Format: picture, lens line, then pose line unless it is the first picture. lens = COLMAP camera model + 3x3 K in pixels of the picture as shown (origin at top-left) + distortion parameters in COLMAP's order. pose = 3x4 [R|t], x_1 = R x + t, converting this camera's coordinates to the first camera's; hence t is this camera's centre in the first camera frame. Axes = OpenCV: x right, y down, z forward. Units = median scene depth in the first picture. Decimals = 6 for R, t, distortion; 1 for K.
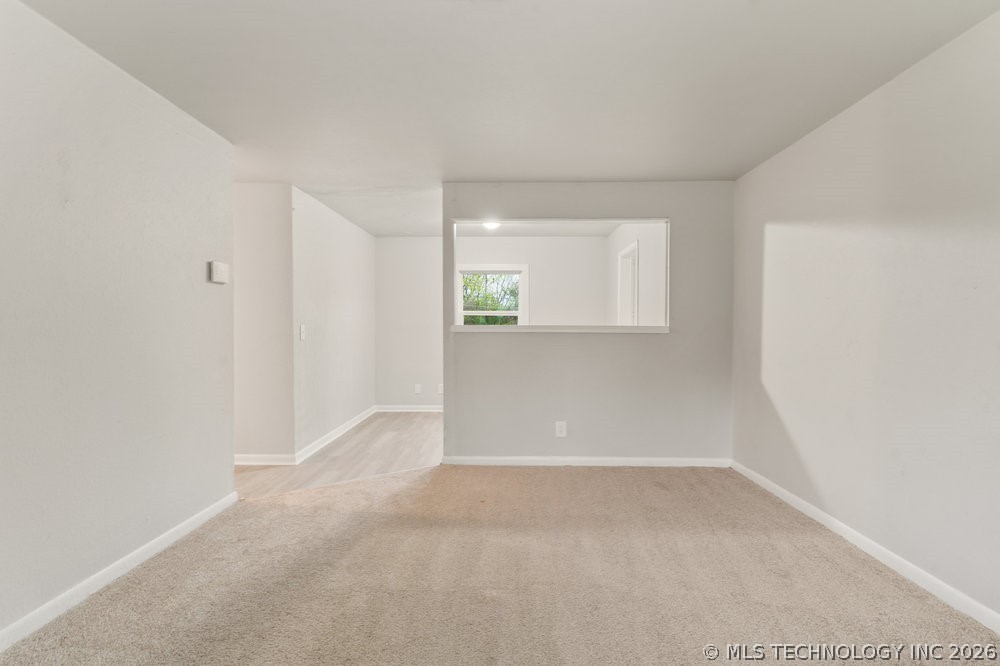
lens RADIAL K [[480.5, 0, 500.0], [0, 480.5, 333.0], [0, 0, 1]] dist [0.003946, 0.000239]
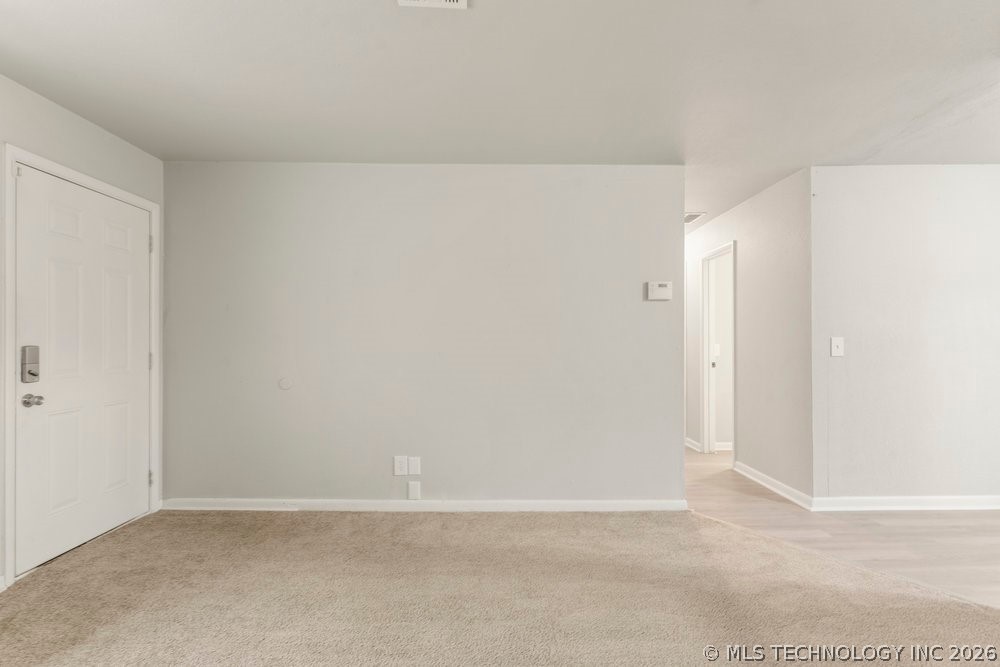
lens RADIAL K [[480.5, 0, 500.0], [0, 480.5, 333.5], [0, 0, 1]] dist [0.003946, 0.000239]
pose [[0.020173, -0.024469, -0.999497, 0.485797], [-0.006823, 0.999674, -0.024611, 0.001755], [0.999773, 0.007316, 0.019999, 0.594702]]
